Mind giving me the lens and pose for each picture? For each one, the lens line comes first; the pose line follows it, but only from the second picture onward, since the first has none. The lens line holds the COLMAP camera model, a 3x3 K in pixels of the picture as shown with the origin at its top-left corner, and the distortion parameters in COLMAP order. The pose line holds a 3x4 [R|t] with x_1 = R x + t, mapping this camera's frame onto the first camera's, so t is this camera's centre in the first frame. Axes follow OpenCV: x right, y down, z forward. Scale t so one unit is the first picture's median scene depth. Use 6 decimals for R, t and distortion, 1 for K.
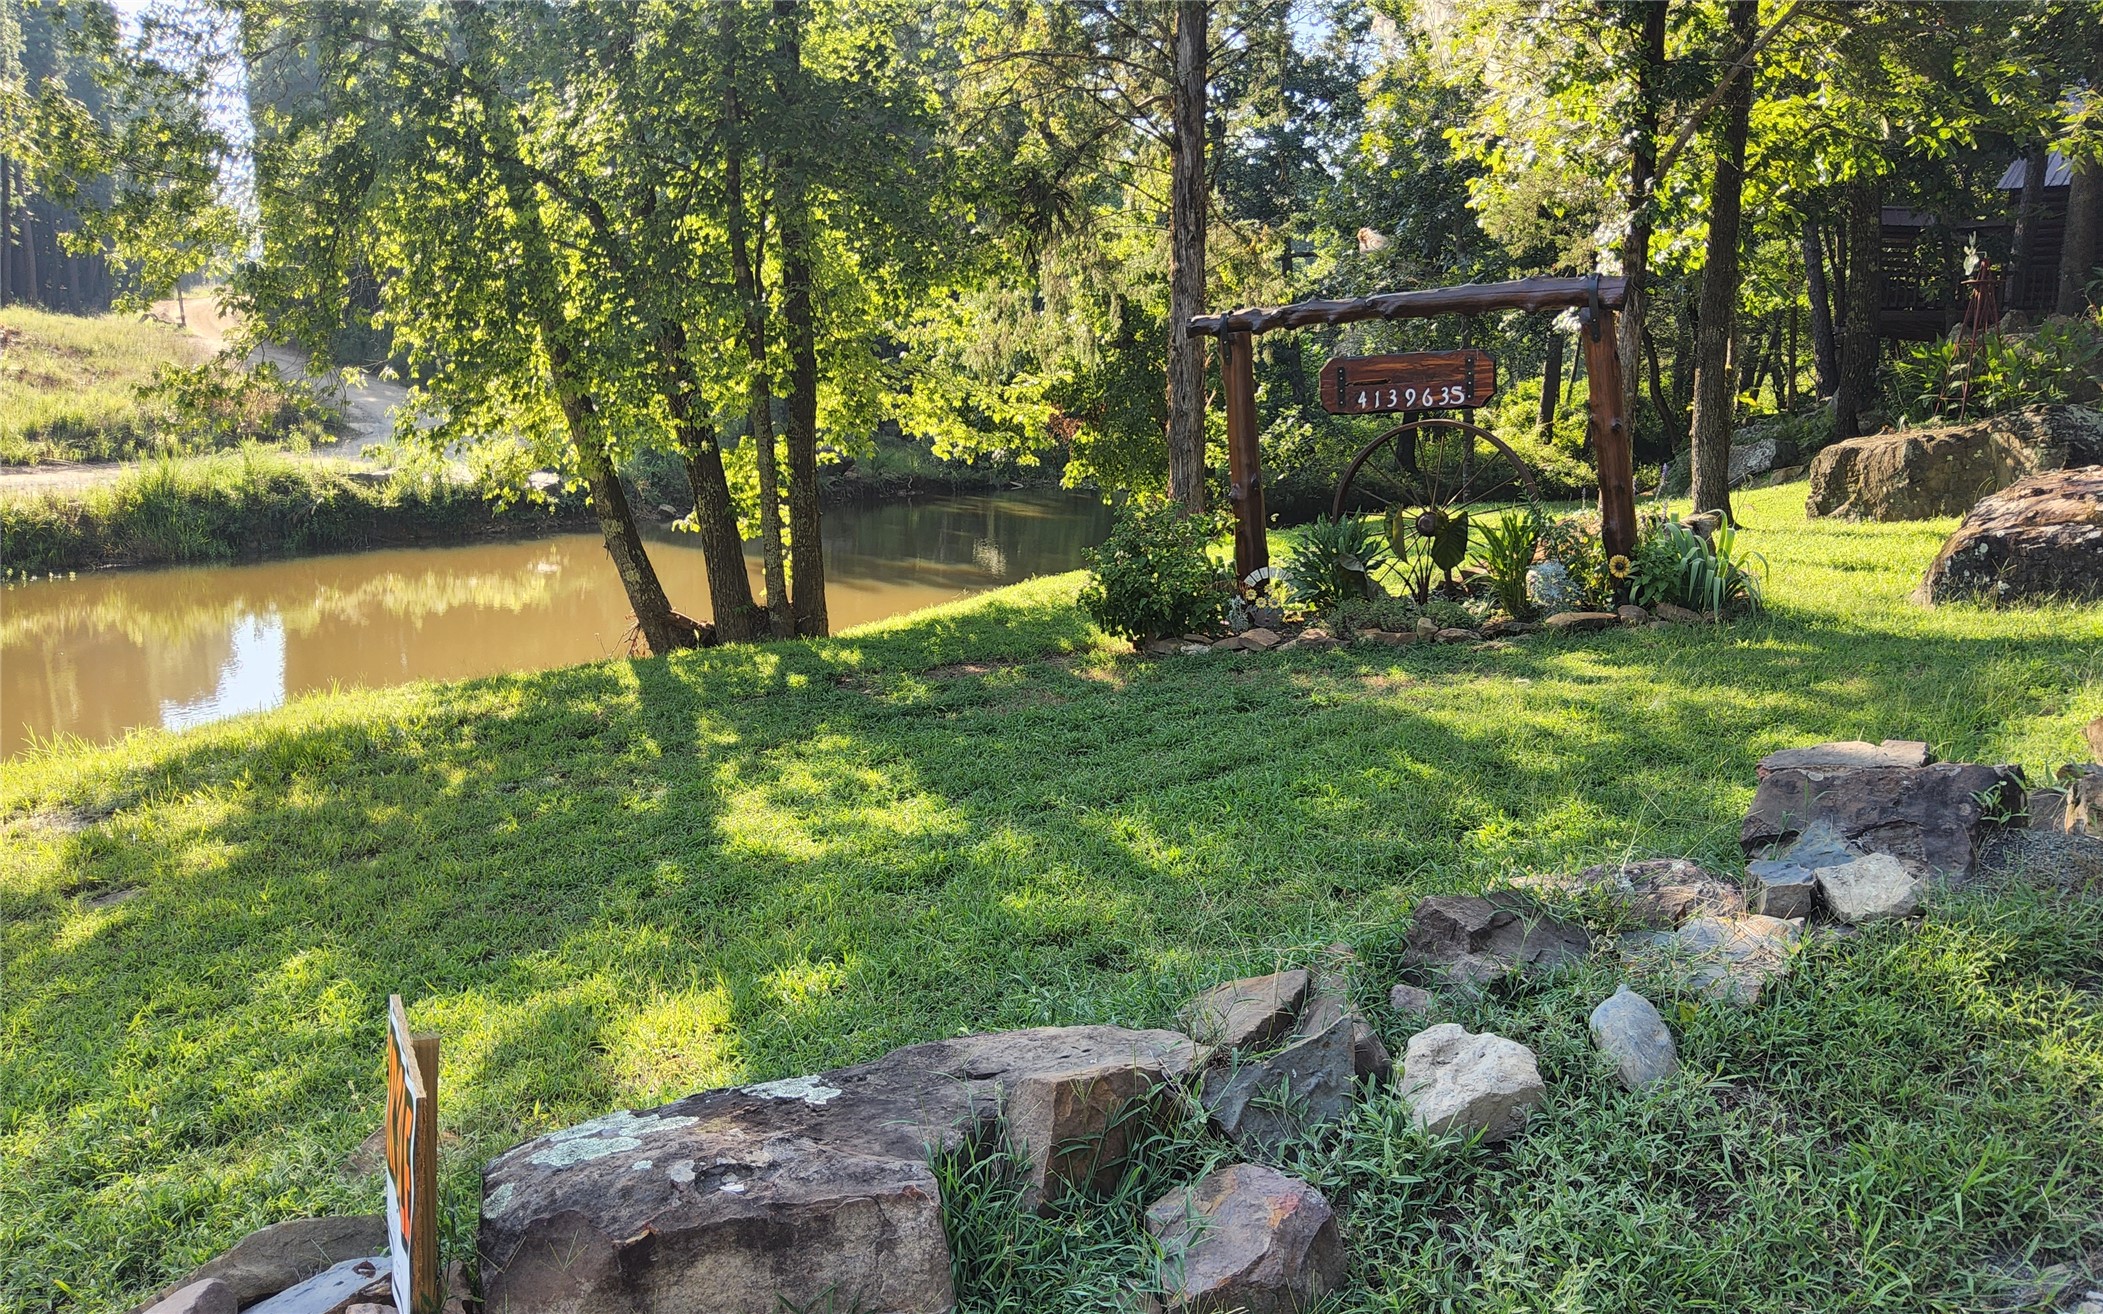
lens RADIAL K [[1541.4, 0, 1091.0], [0, 1541.4, 663.4], [0, 0, 1]] dist [0.080479, -0.148703]
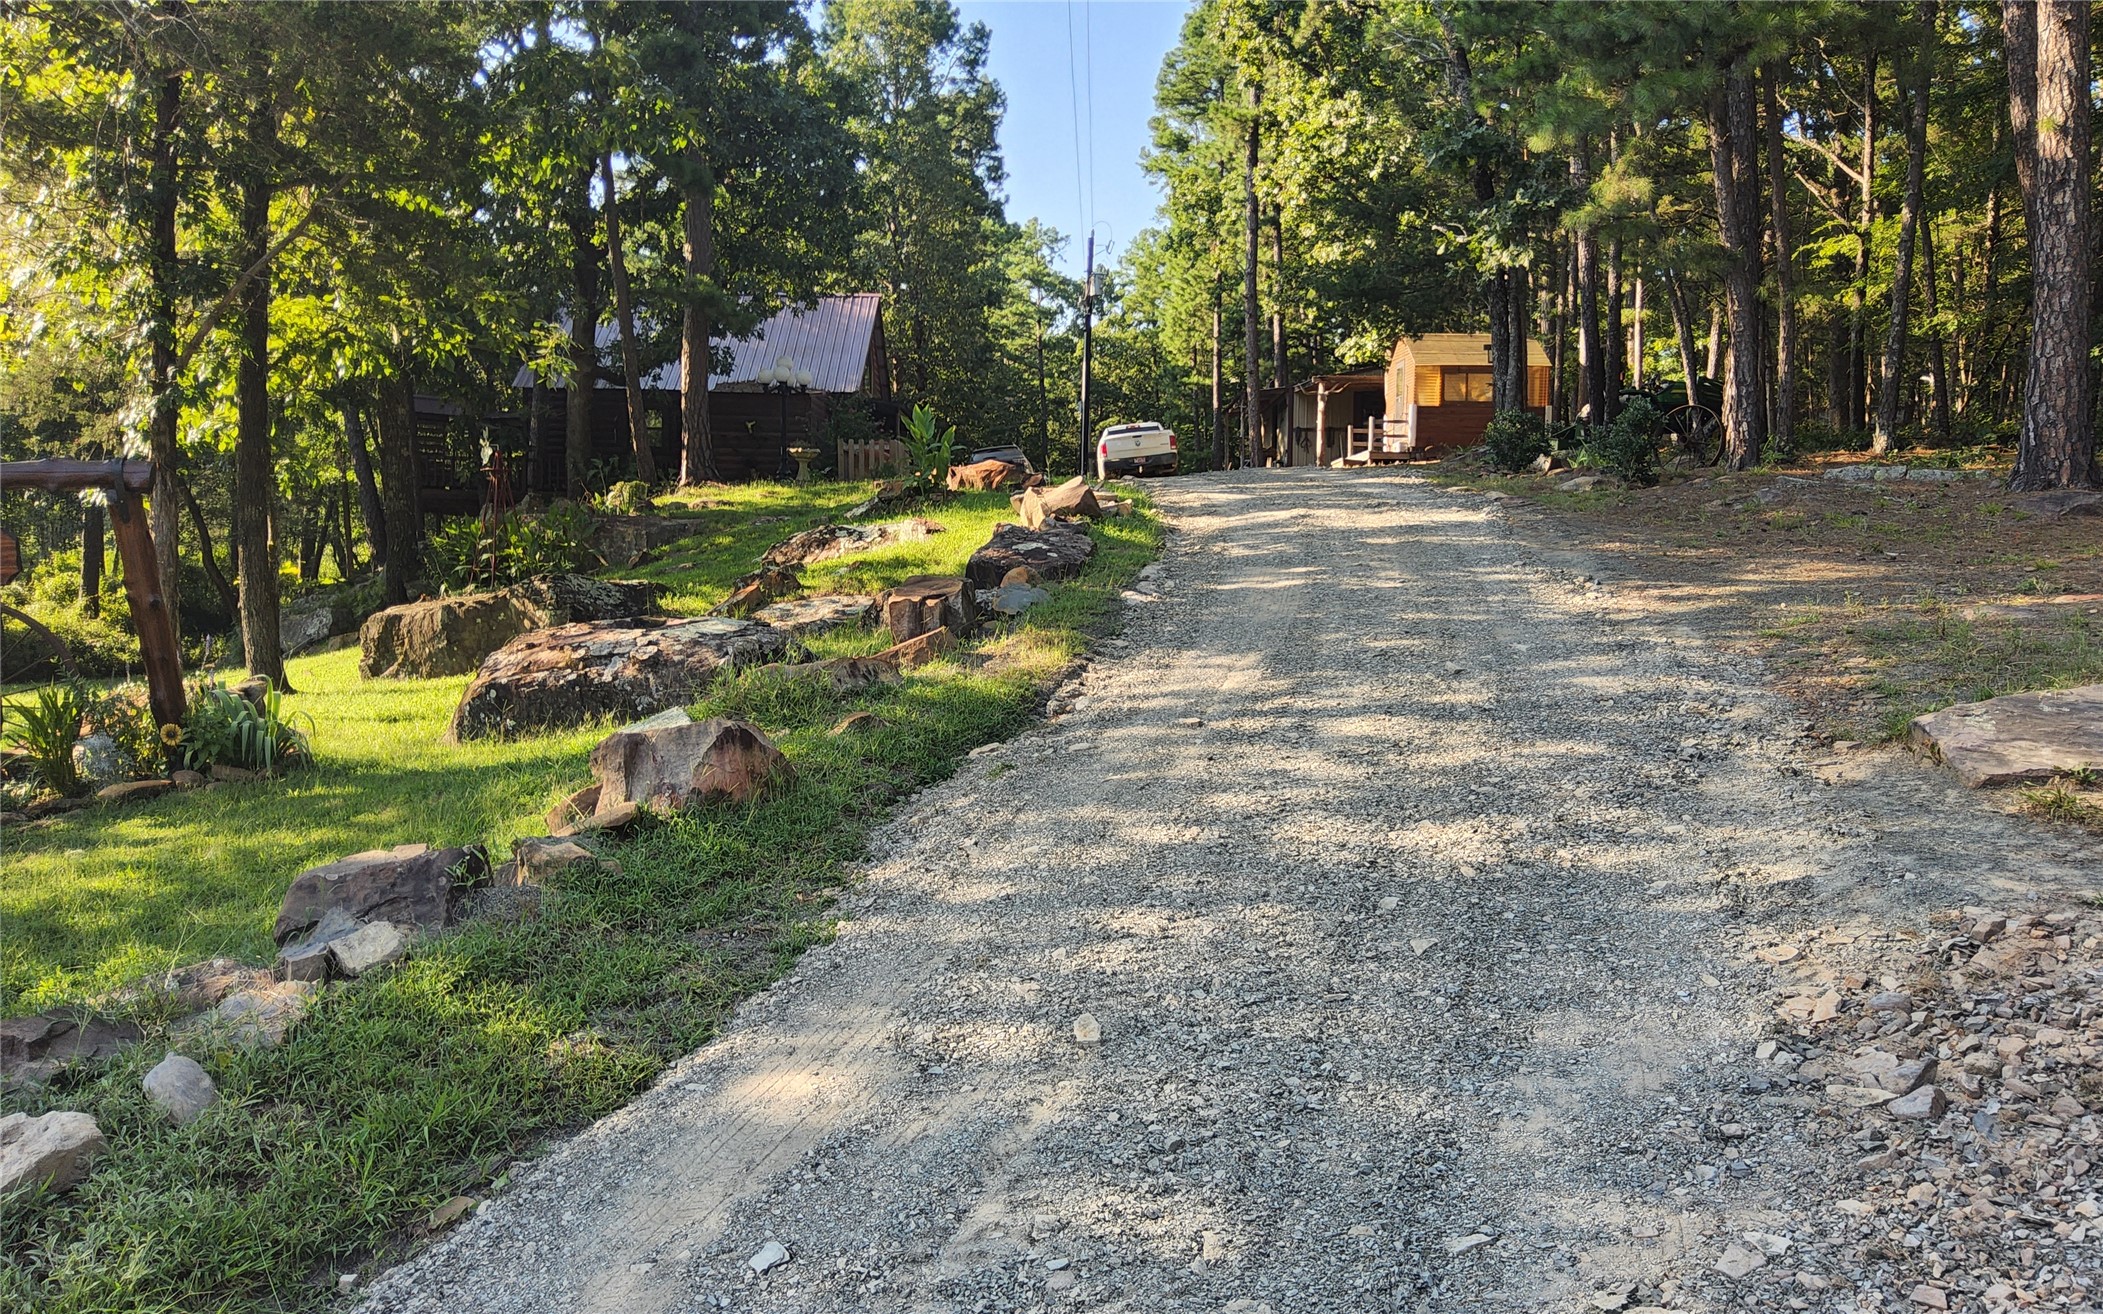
lens RADIAL K [[1656.8, 0, 1125.8], [0, 1656.8, 649.3], [0, 0, 1]] dist [0.051905, -0.106903]
pose [[0.672690, -0.044932, 0.738559, -0.048383], [0.130149, 0.989777, -0.058327, 0.028562], [-0.728388, 0.135359, 0.671661, -0.214398]]
